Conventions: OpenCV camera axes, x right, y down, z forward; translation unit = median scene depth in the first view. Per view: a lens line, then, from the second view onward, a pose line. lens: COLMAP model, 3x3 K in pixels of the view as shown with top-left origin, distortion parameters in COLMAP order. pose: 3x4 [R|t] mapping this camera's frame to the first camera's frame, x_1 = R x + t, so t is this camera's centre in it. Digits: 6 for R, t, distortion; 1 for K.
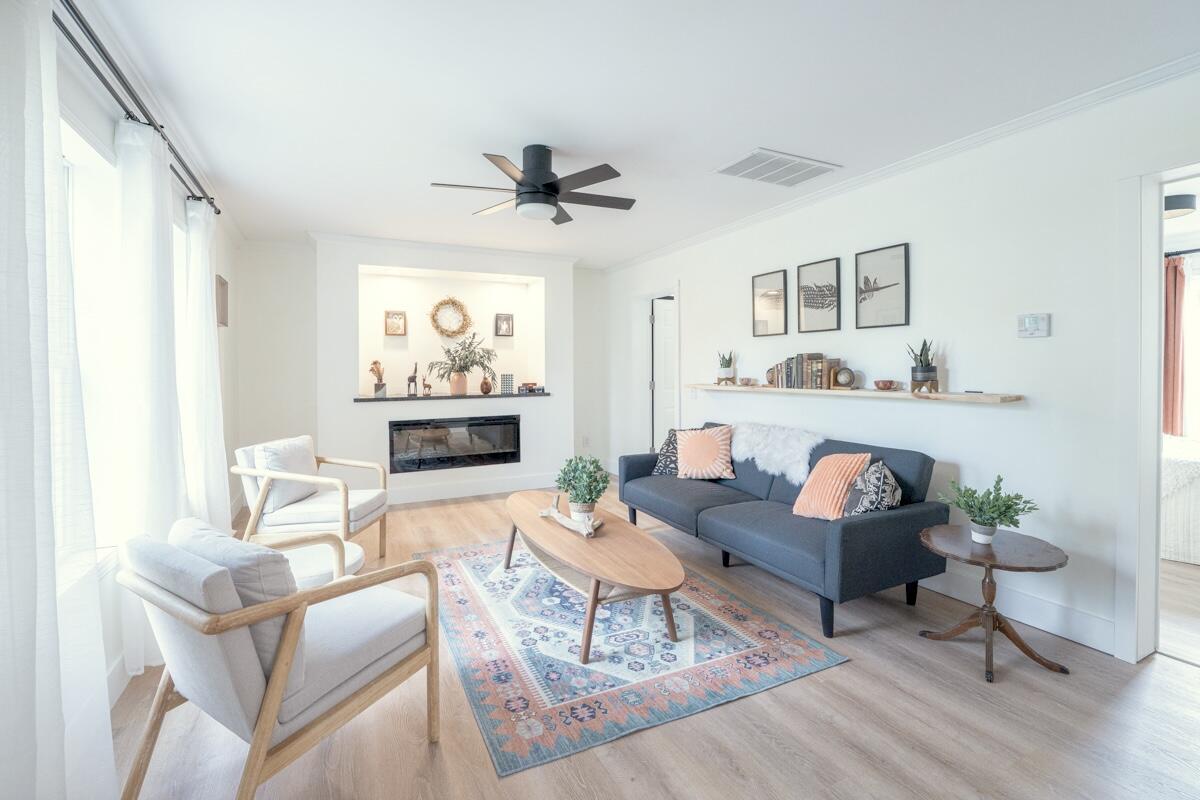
lens RADIAL K [[512.0, 0, 561.7], [0, 512.0, 373.1], [0, 0, 1]] dist [-0.010101, -0.002361]
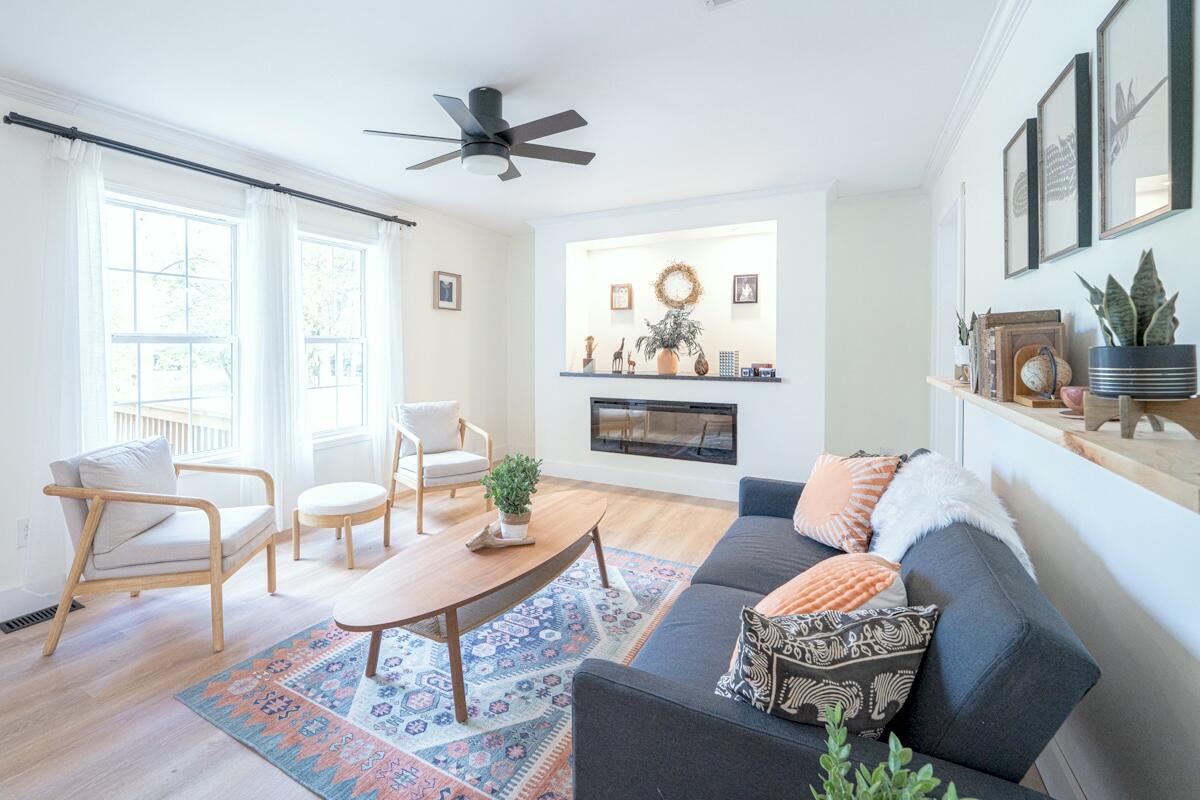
lens RADIAL K [[540.0, 0, 557.8], [0, 540.0, 346.6], [0, 0, 1]] dist [-0.003648, -0.000492]
pose [[0.585220, 0.008471, -0.810830, 0.471609], [-0.009582, 0.999948, 0.003531, -0.006674], [0.810818, 0.005703, 0.585271, 0.336423]]
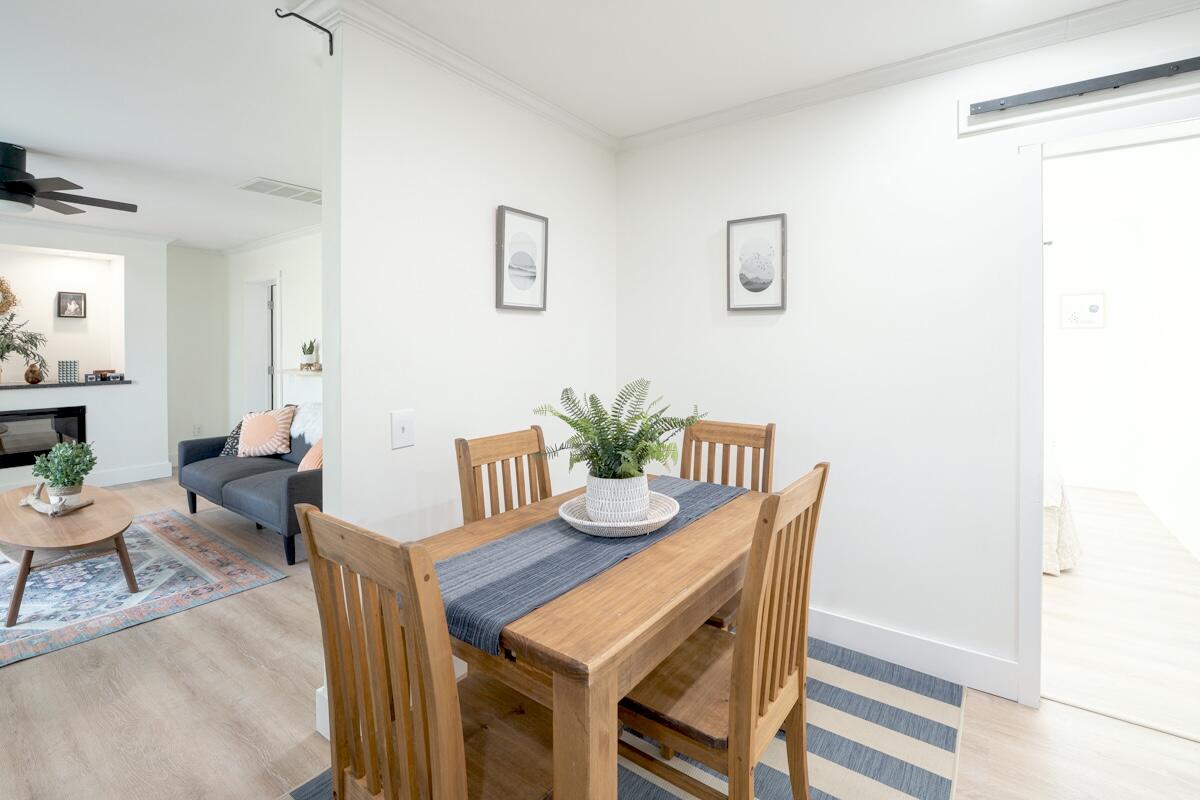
lens RADIAL K [[544.7, 0, 595.6], [0, 544.7, 347.3], [0, 0, 1]] dist [0.004575, 0.000826]
pose [[0.880111, 0.003220, 0.474757, 0.284171], [0.000058, 0.999976, -0.006889, -0.016846], [-0.474768, 0.006091, 0.880090, -0.318541]]
